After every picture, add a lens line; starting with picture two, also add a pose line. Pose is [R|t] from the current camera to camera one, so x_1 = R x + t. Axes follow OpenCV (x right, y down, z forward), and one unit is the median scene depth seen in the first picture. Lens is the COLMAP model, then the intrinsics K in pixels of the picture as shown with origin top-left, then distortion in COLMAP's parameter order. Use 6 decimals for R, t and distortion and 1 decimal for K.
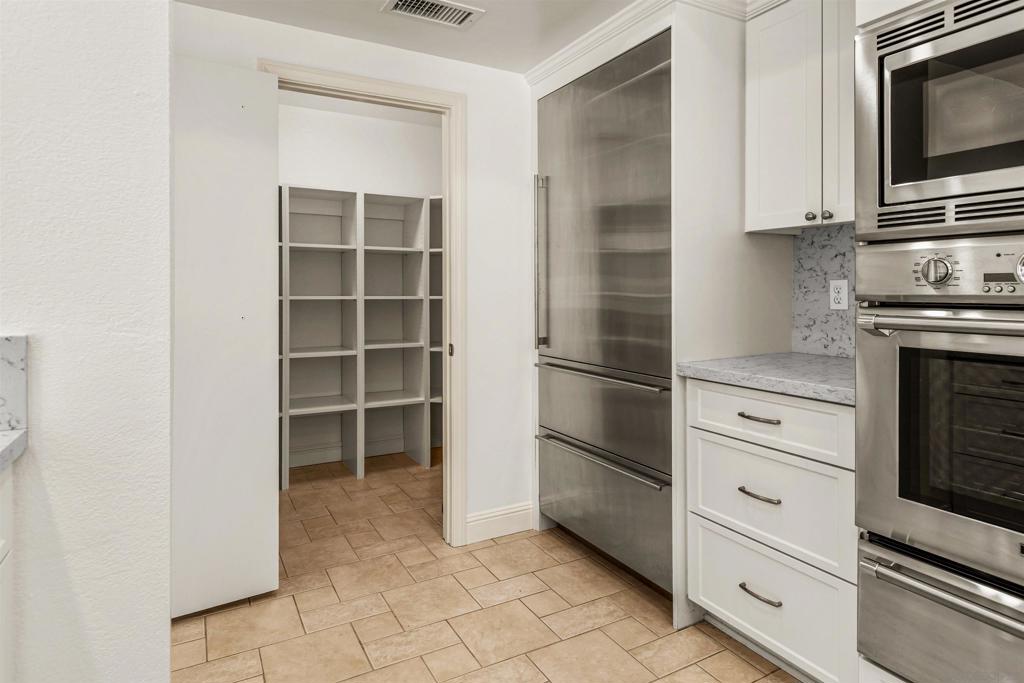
lens RADIAL K [[578.6, 0, 513.1], [0, 578.6, 290.3], [0, 0, 1]] dist [-0.002425, -0.000005]
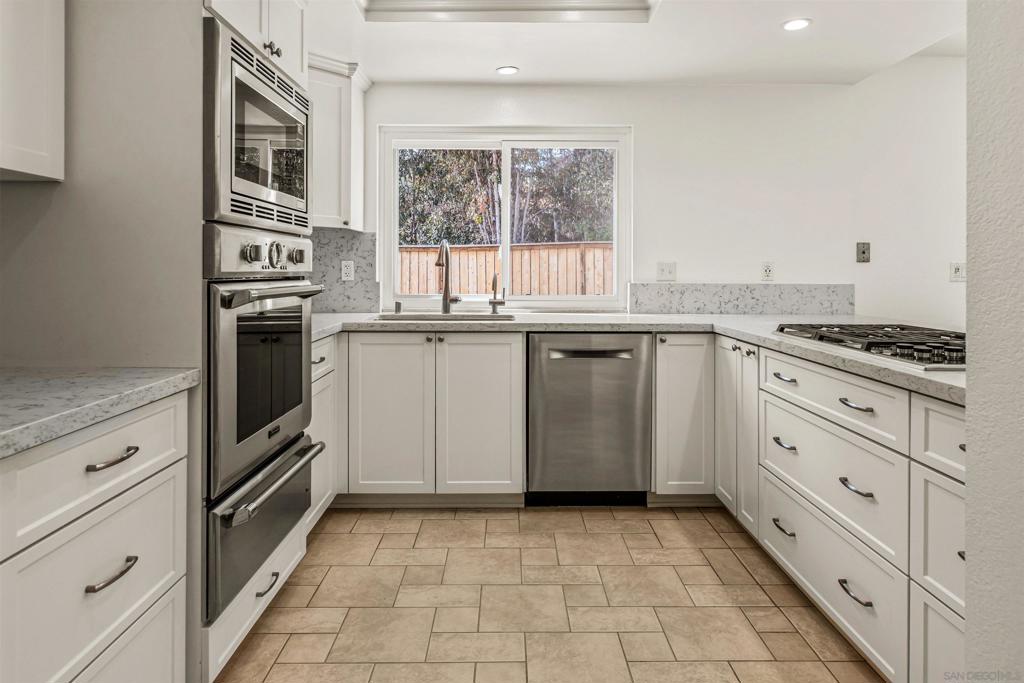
lens RADIAL K [[628.7, 0, 514.0], [0, 628.7, 272.5], [0, 0, 1]] dist [-0.001499, -0.001347]
pose [[-0.882010, -0.002017, 0.471226, -0.364341], [0.000461, 0.999987, 0.005144, 0.003060], [-0.471230, 0.004755, -0.881997, 1.627273]]
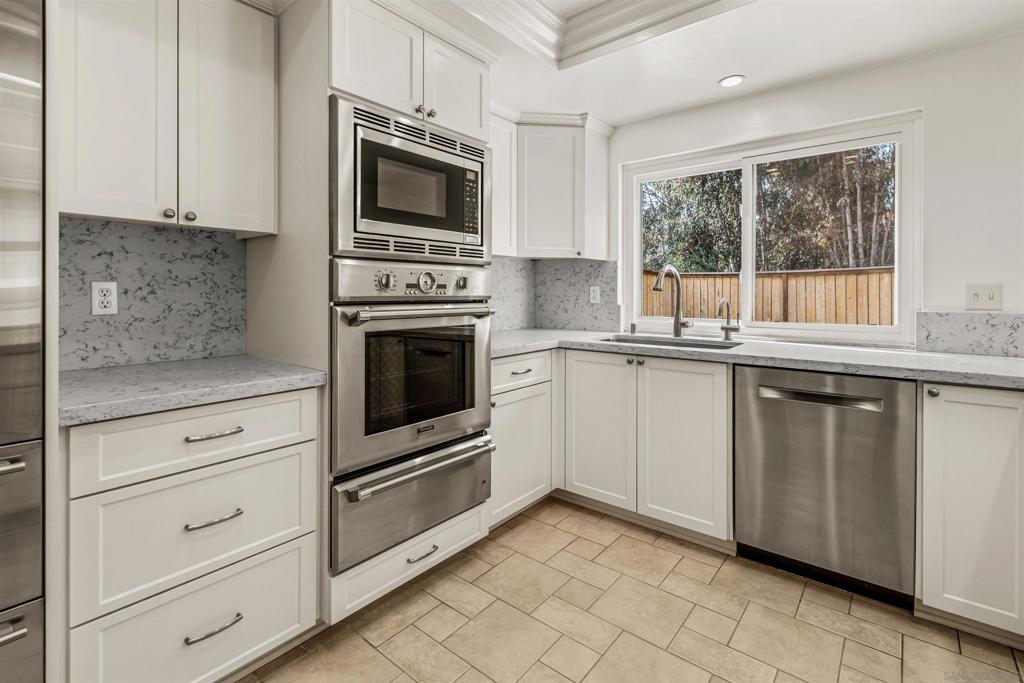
lens RADIAL K [[478.7, 0, 511.9], [0, 478.7, 294.2], [0, 0, 1]] dist [0.000134, 0.000027]
pose [[-0.366473, -0.002343, 0.930426, -0.500441], [0.000304, 0.999996, 0.002638, -0.000243], [-0.930429, 0.001250, -0.366471, 0.951868]]
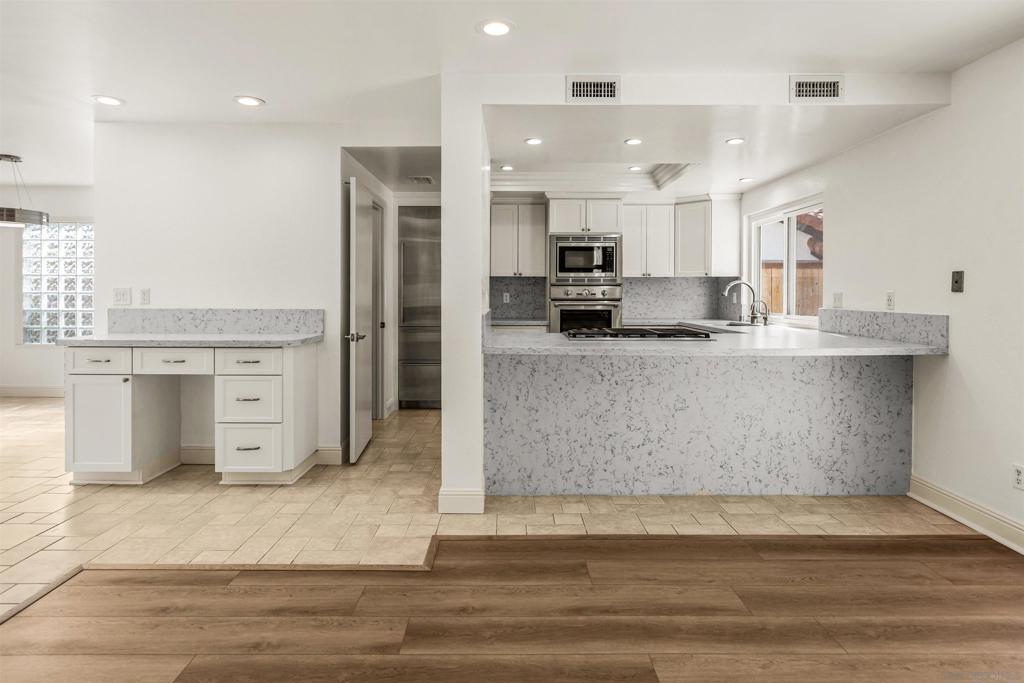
lens RADIAL K [[578.6, 0, 513.1], [0, 578.6, 290.3], [0, 0, 1]] dist [-0.002425, -0.000005]
pose [[0.479654, 0.008533, 0.877416, -2.925688], [-0.002131, 0.999961, -0.008559, -0.008920], [-0.877455, 0.002235, 0.479653, -0.693130]]
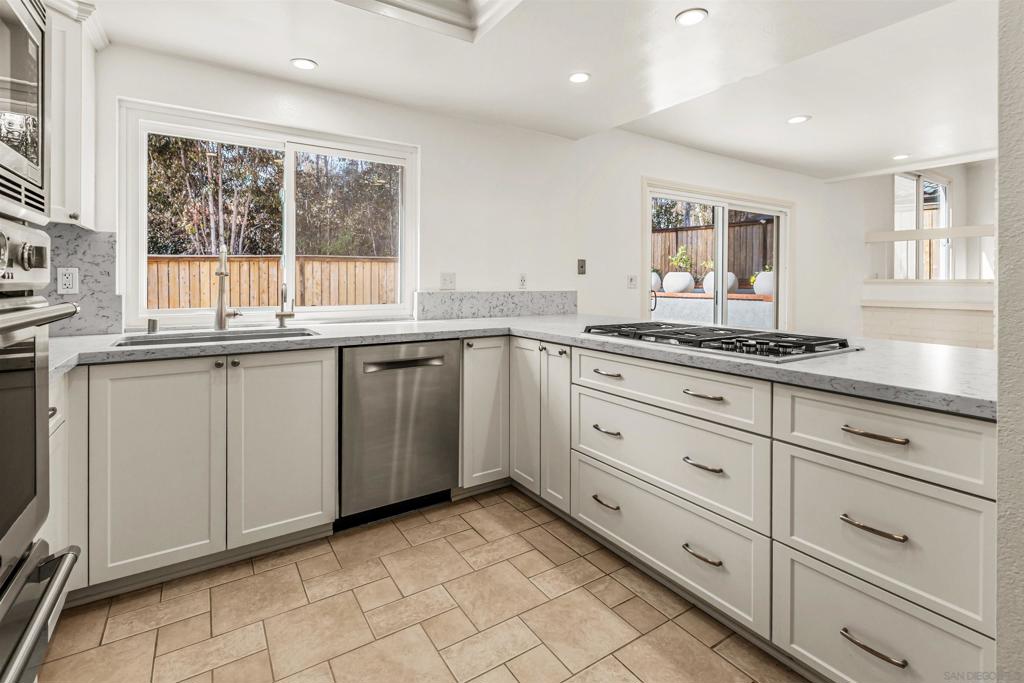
lens RADIAL K [[480.0, 0, 508.9], [0, 480.0, 282.3], [0, 0, 1]] dist [0.001571, -0.000148]
pose [[-0.997288, -0.000031, -0.073593, 0.136364], [-0.000462, 0.999983, 0.005834, 0.003388], [0.073591, 0.005852, -0.997271, 1.304584]]
